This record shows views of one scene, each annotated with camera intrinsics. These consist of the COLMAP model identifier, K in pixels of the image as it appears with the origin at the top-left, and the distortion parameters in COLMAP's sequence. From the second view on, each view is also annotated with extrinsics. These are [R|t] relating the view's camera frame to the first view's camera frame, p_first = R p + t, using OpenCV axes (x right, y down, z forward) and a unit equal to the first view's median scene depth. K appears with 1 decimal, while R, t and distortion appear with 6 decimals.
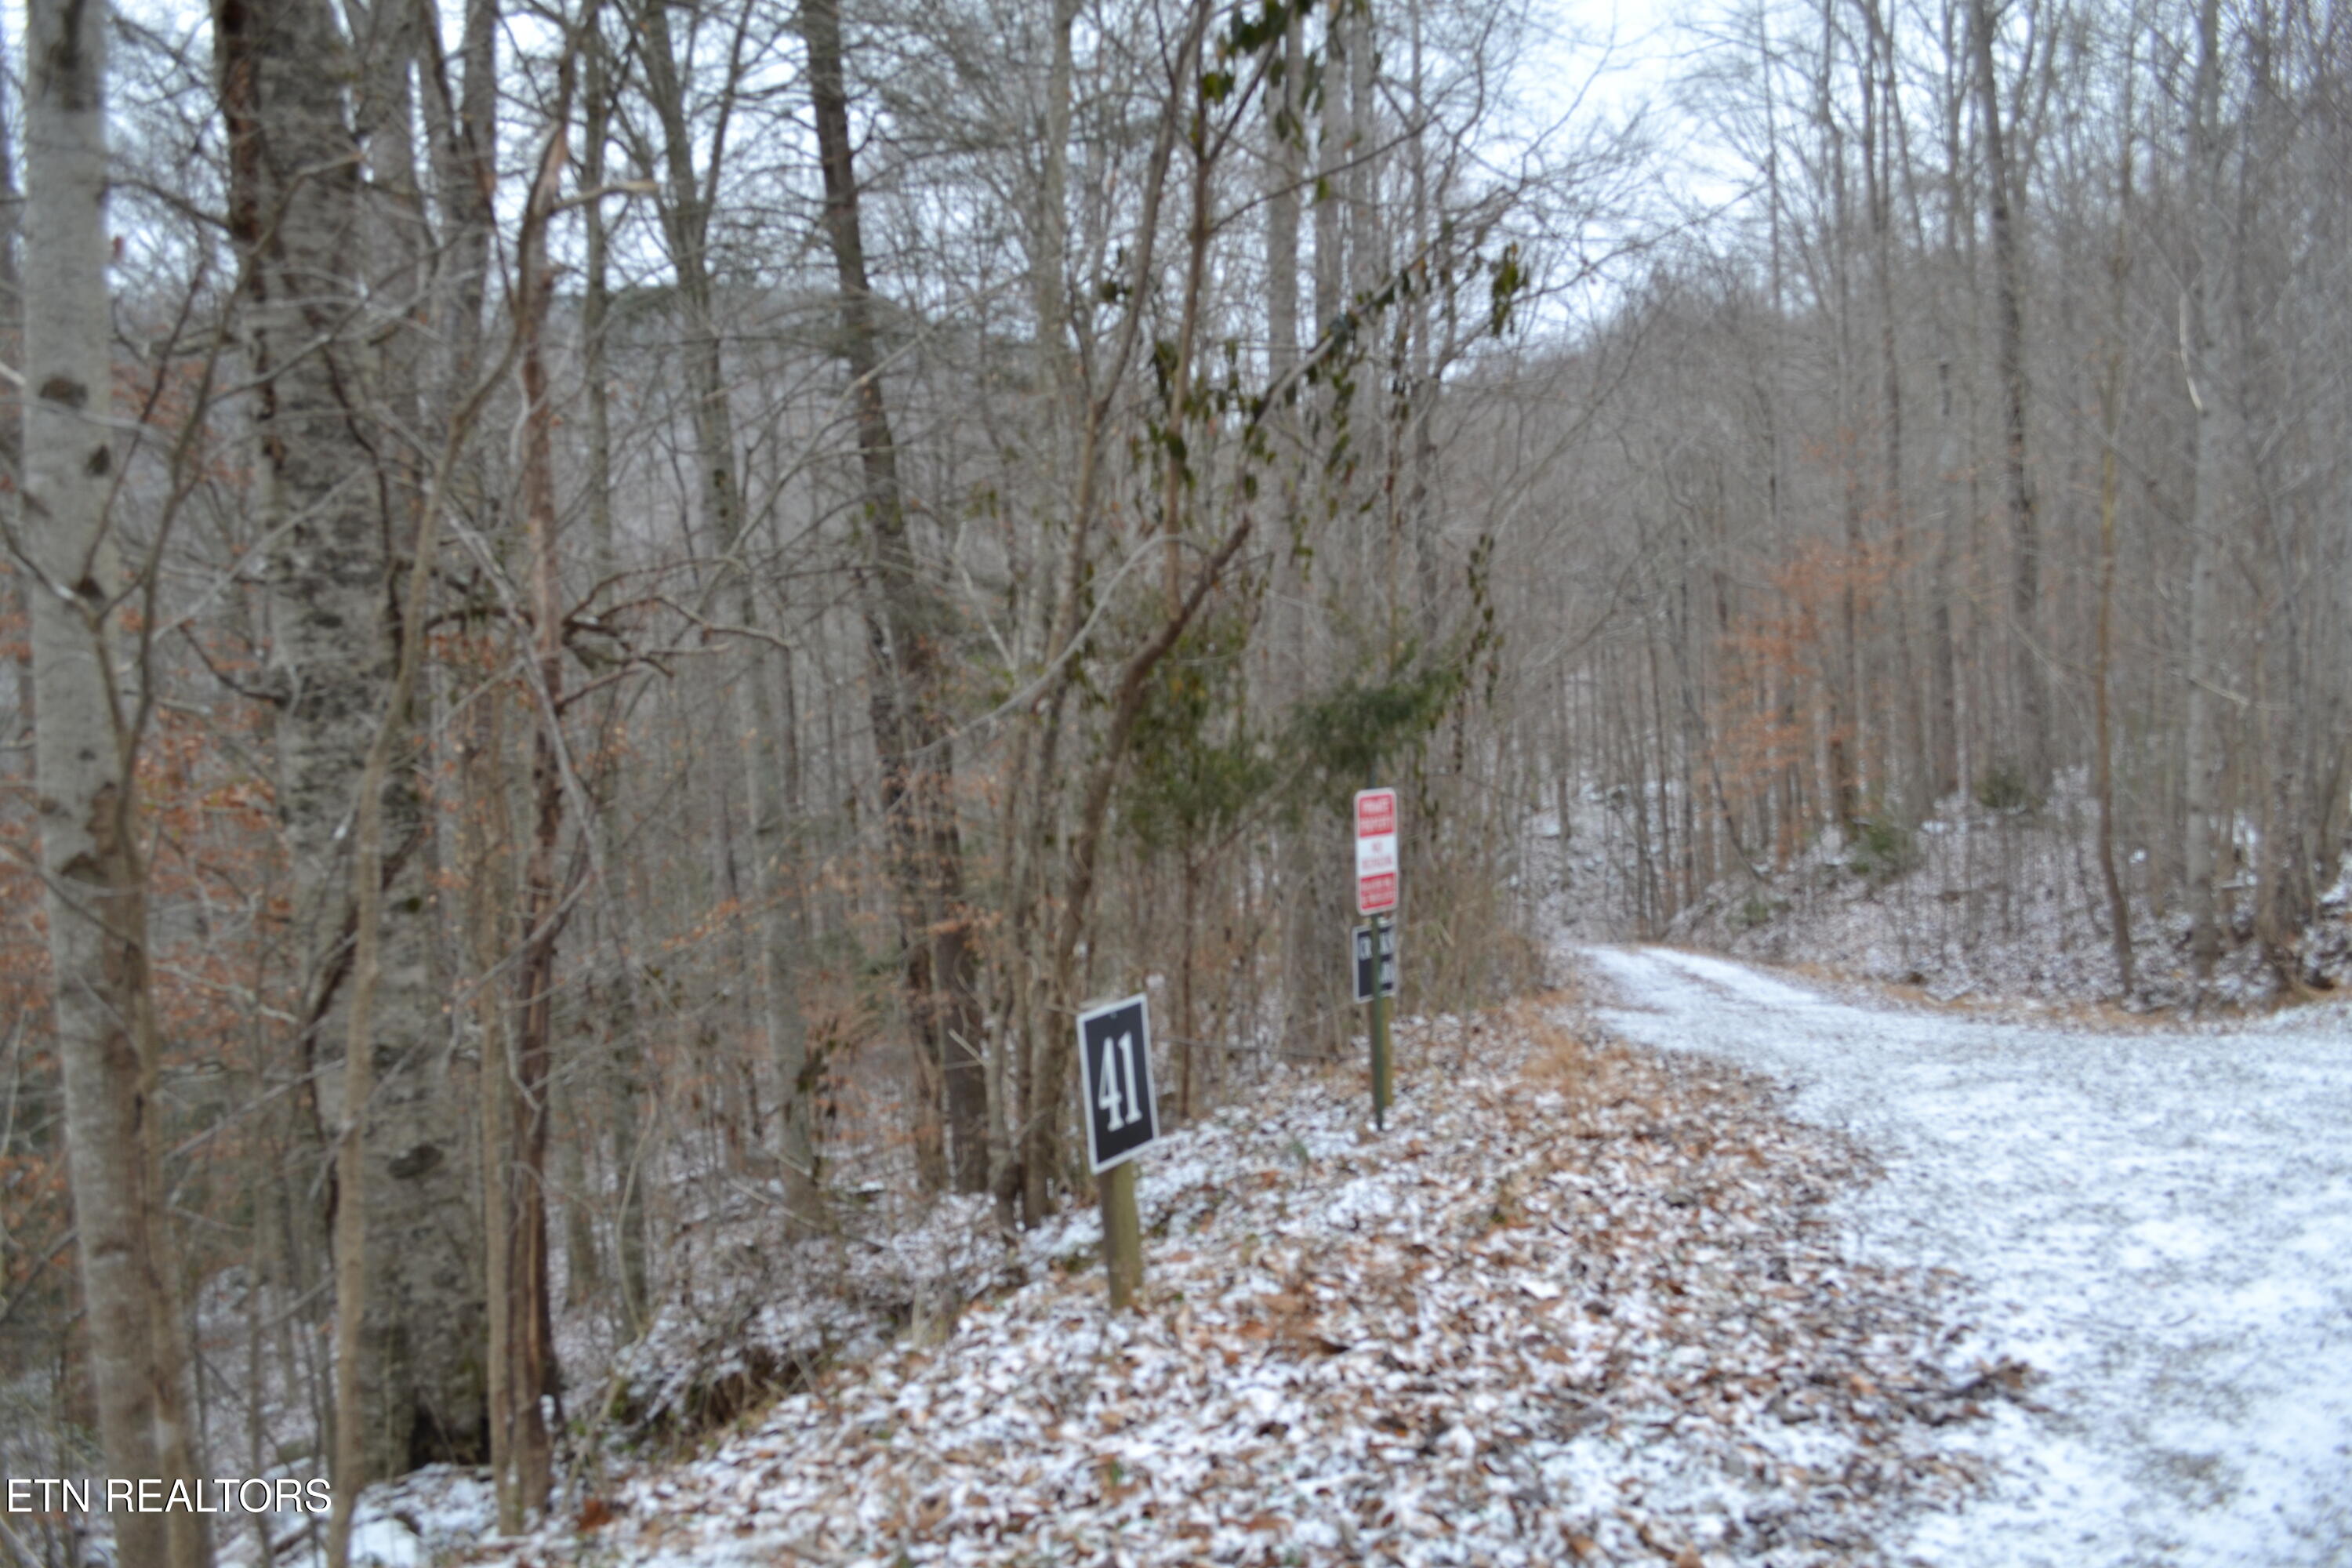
lens RADIAL K [[1898.0, 0, 1169.3], [0, 1898.0, 787.2], [0, 0, 1]] dist [-0.084784, 0.012252]
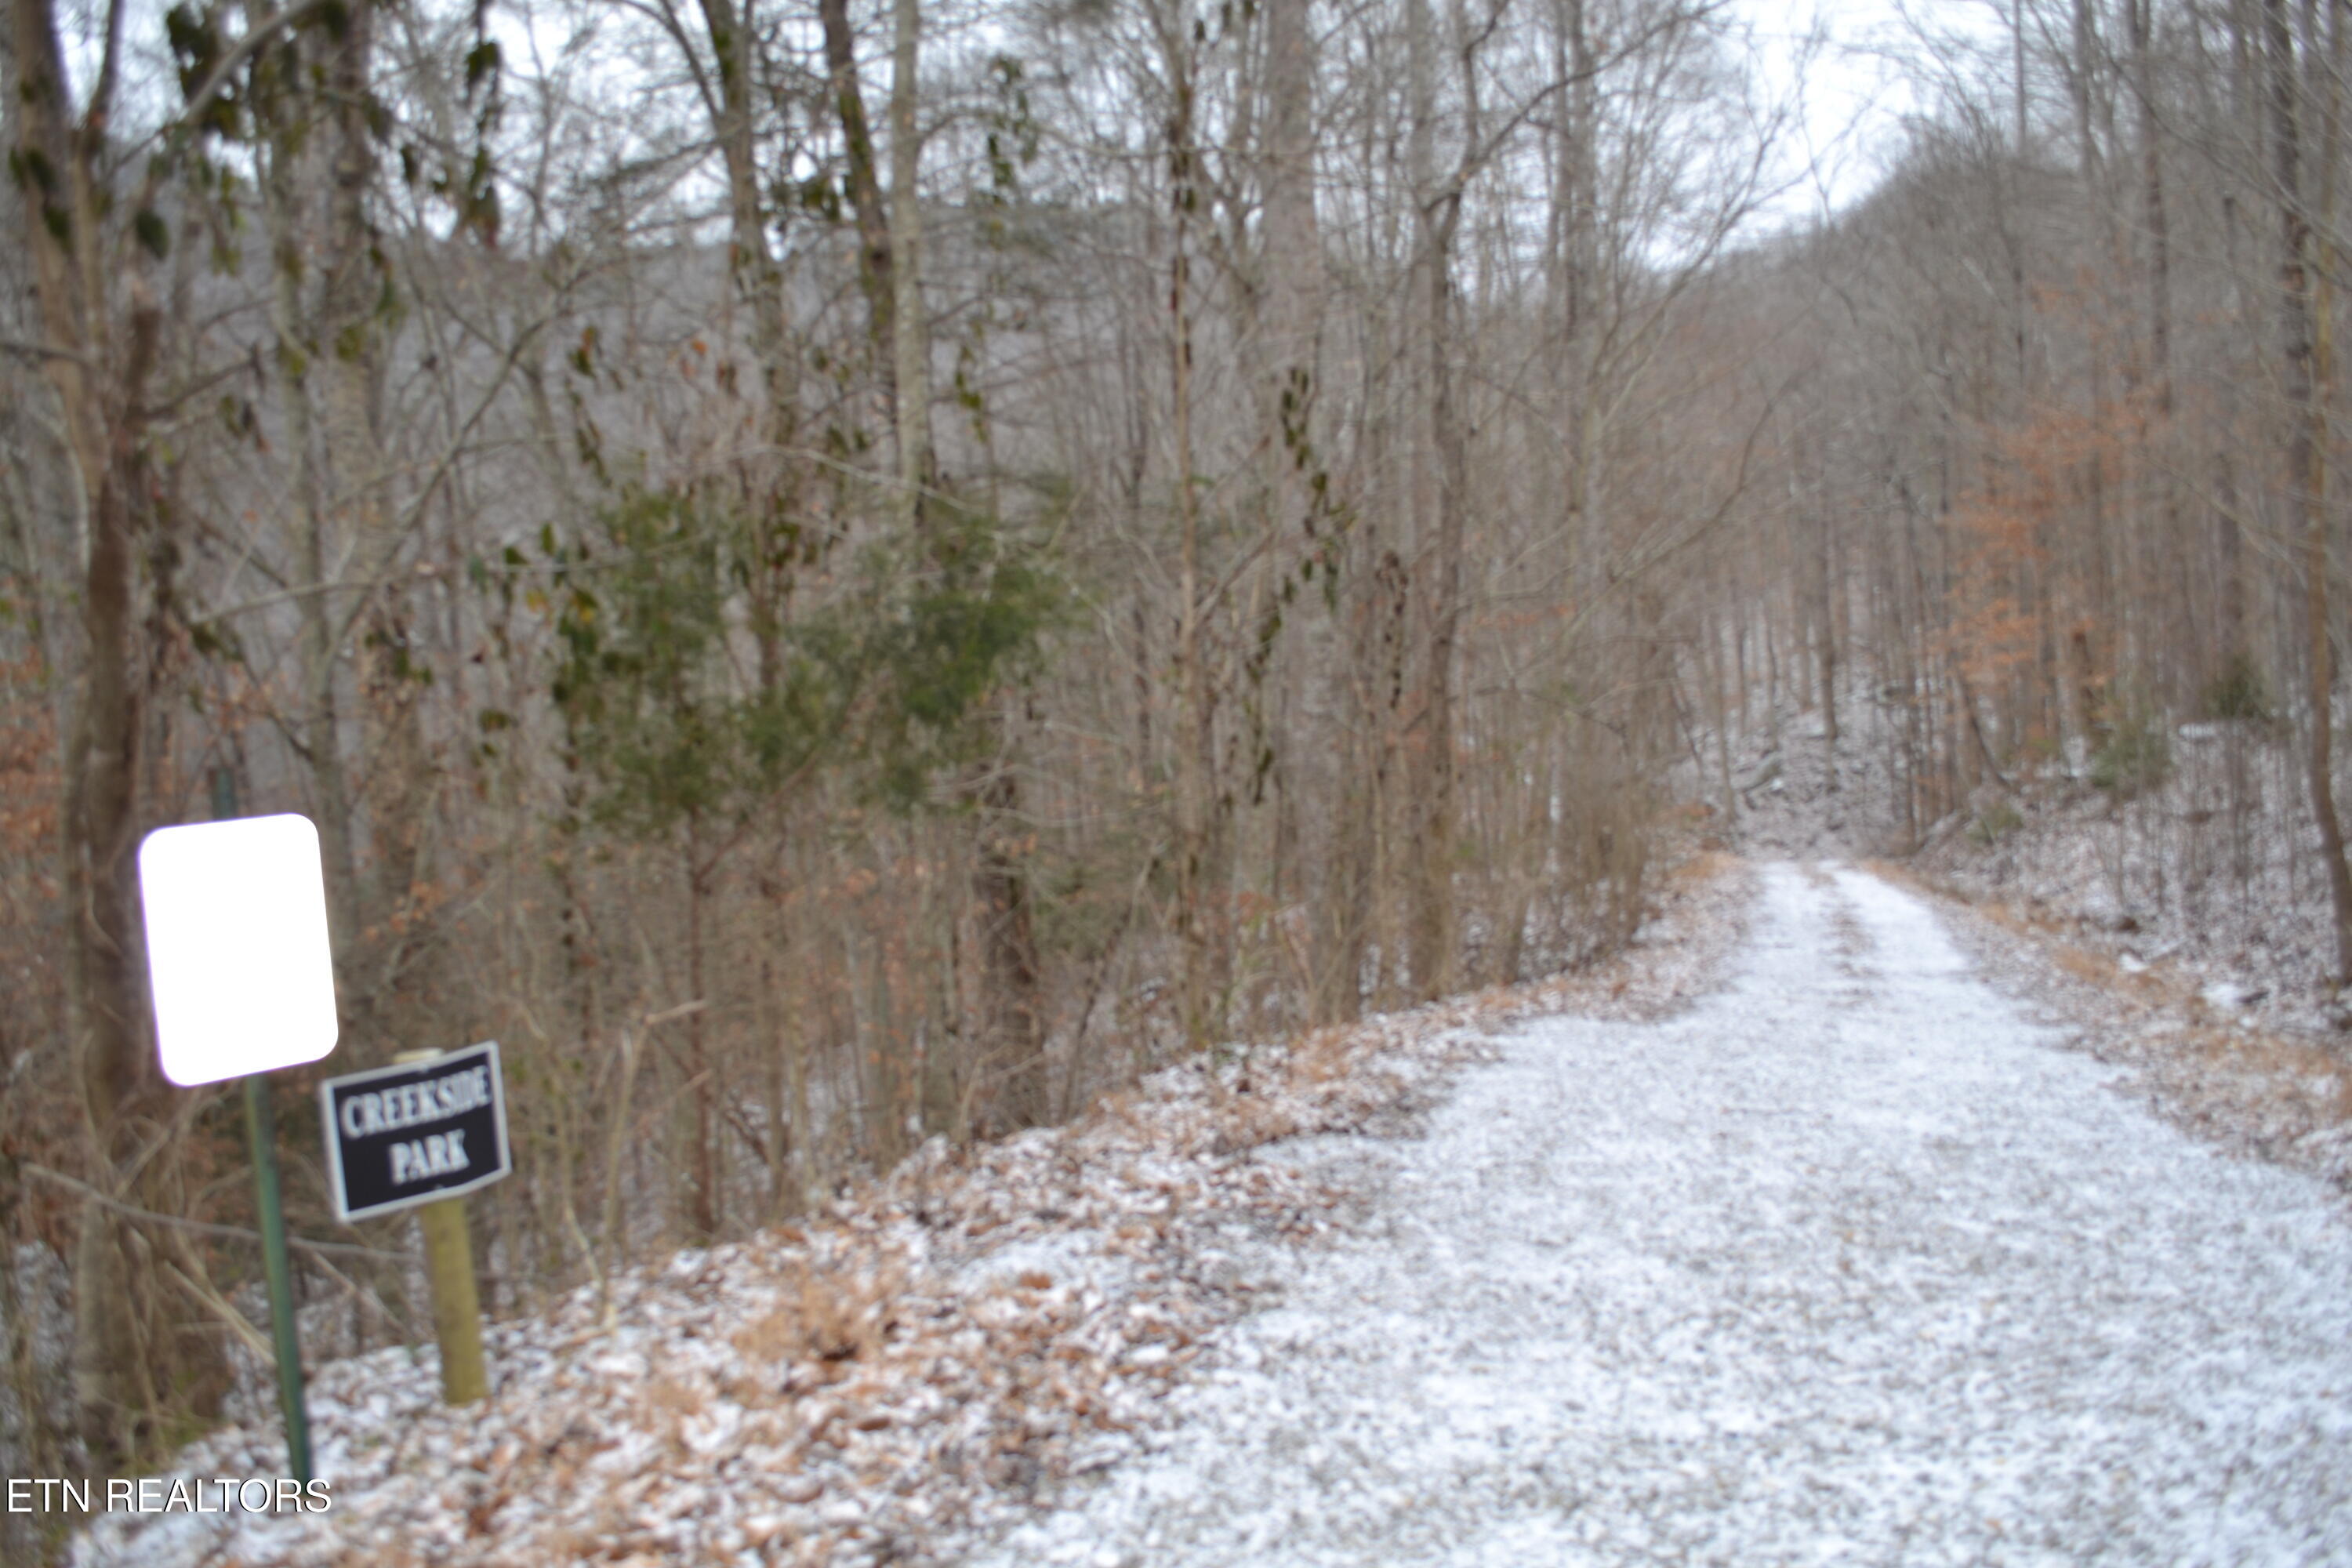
lens RADIAL K [[1898.0, 0, 1169.3], [0, 1898.0, 787.2], [0, 0, 1]] dist [-0.084784, 0.012252]
pose [[0.989237, -0.013954, -0.145655, 0.097064], [0.021229, 0.998597, 0.048511, -0.006275], [0.144774, -0.051081, 0.988145, 0.131203]]
